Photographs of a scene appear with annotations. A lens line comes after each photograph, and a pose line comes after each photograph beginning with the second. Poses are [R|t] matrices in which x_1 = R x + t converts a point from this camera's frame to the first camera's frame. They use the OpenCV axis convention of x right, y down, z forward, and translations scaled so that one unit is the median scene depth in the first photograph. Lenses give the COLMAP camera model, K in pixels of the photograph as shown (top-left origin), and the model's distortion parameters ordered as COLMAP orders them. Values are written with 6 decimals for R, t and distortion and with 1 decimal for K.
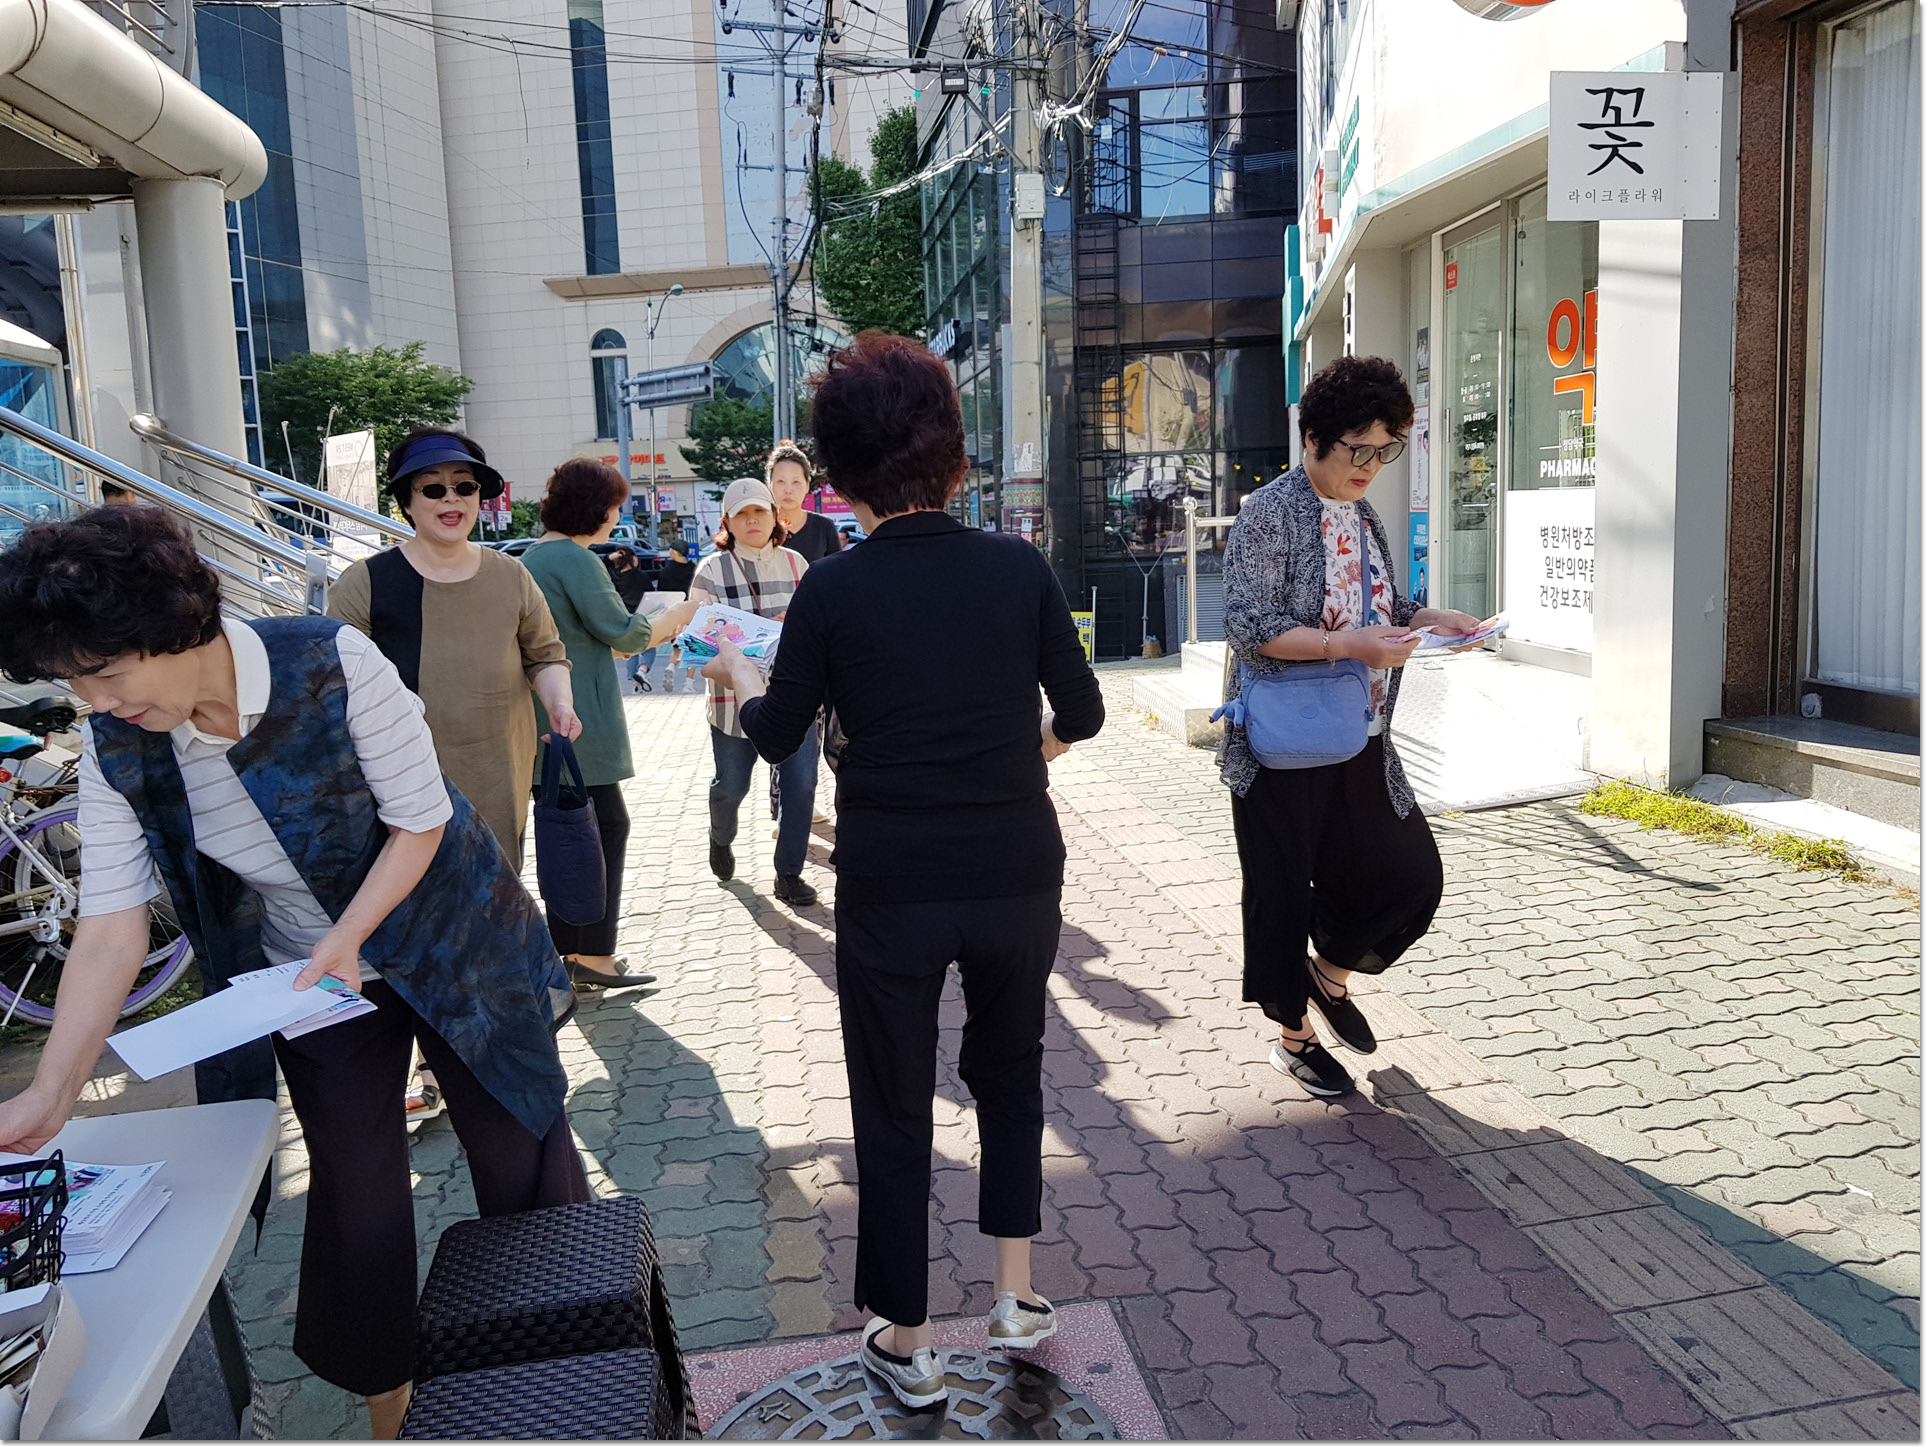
lens RADIAL K [[1508.6, 0, 1068.8], [0, 1508.6, 716.5], [0, 0, 1]] dist [0.124378, -0.190467]
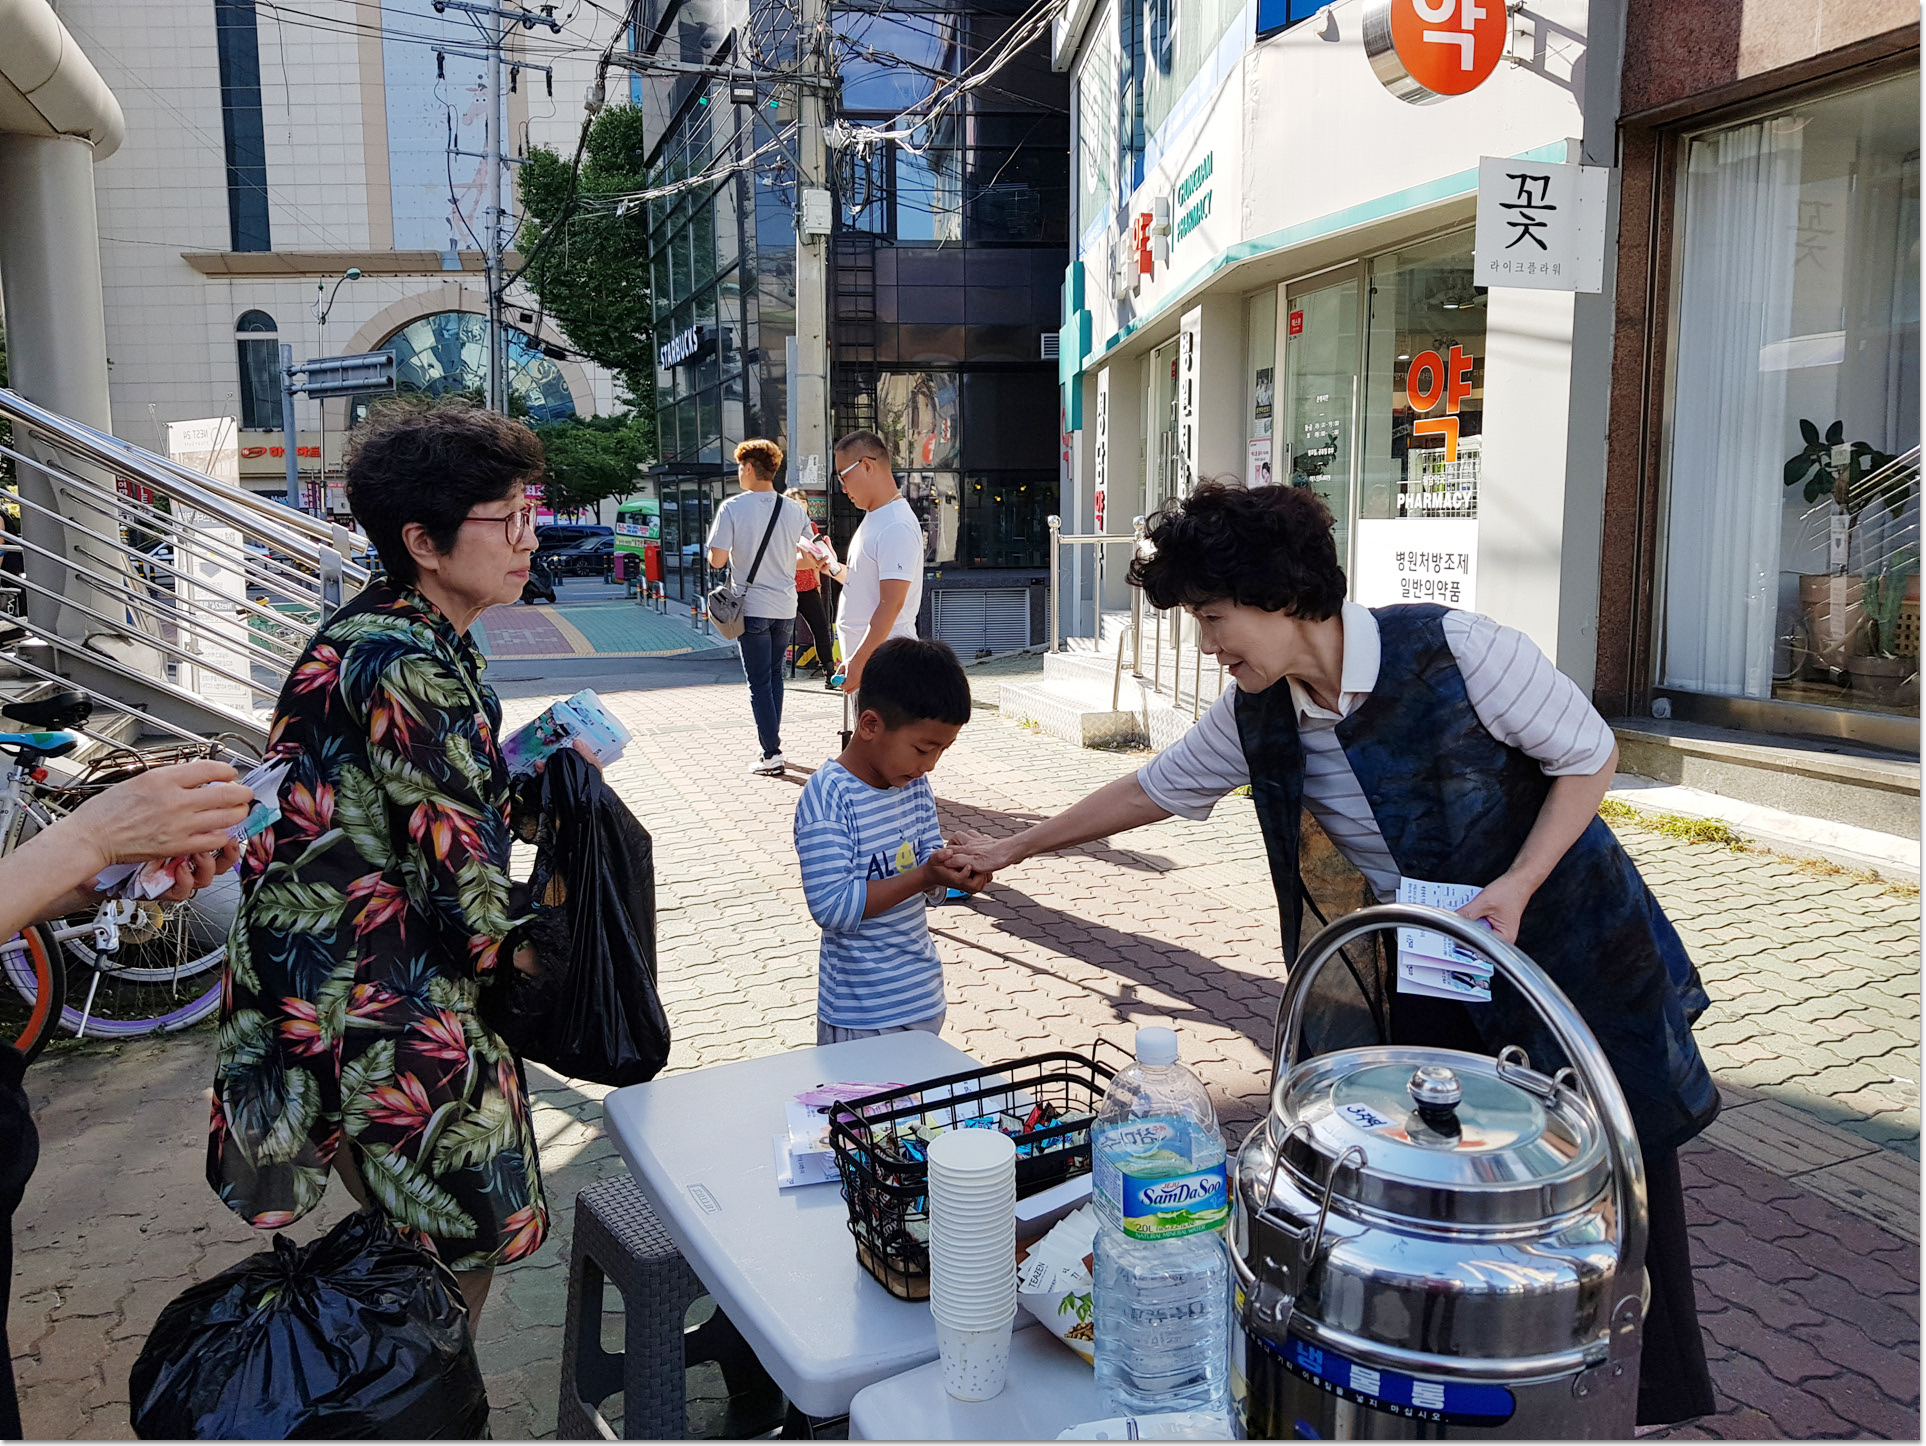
lens RADIAL K [[1488.4, 0, 1090.3], [0, 1488.4, 724.3], [0, 0, 1]] dist [0.106627, -0.134840]
pose [[0.974528, 0.000849, 0.224265, -0.052971], [0.000293, 0.999987, -0.005058, 0.002845], [-0.224266, 0.004995, 0.974515, -0.008597]]
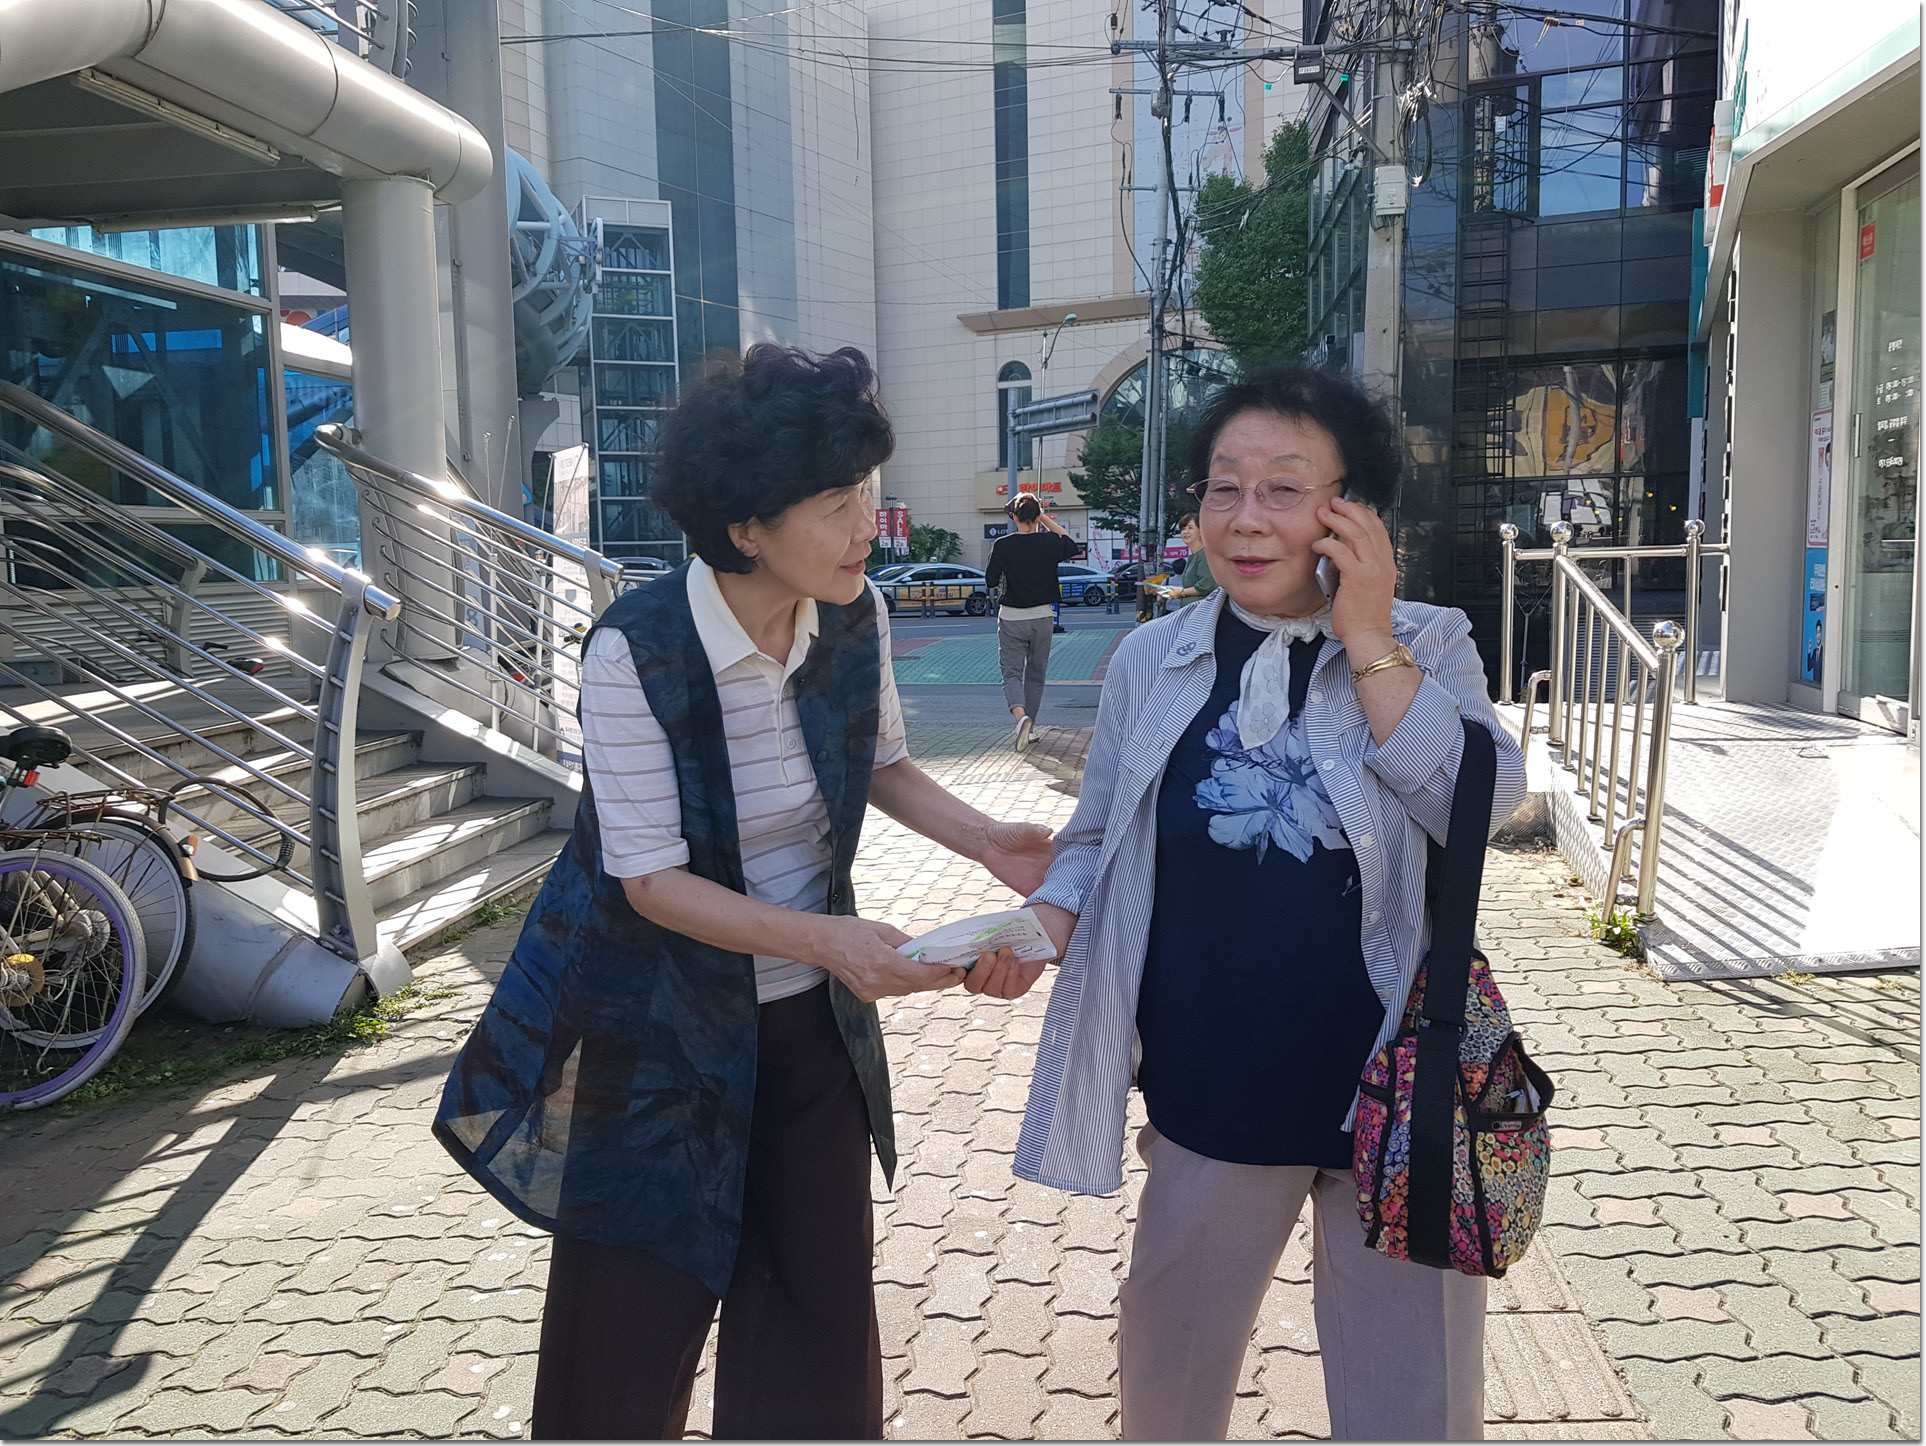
lens RADIAL K [[1538.9, 0, 1065.3], [0, 1538.9, 727.1], [0, 0, 1]] dist [0.050555, -0.060564]
pose [[0.964814, 0.043409, -0.259326, 0.029103], [-0.047030, 0.998863, -0.007774, -0.007974], [0.258694, 0.019697, 0.965759, 0.058493]]
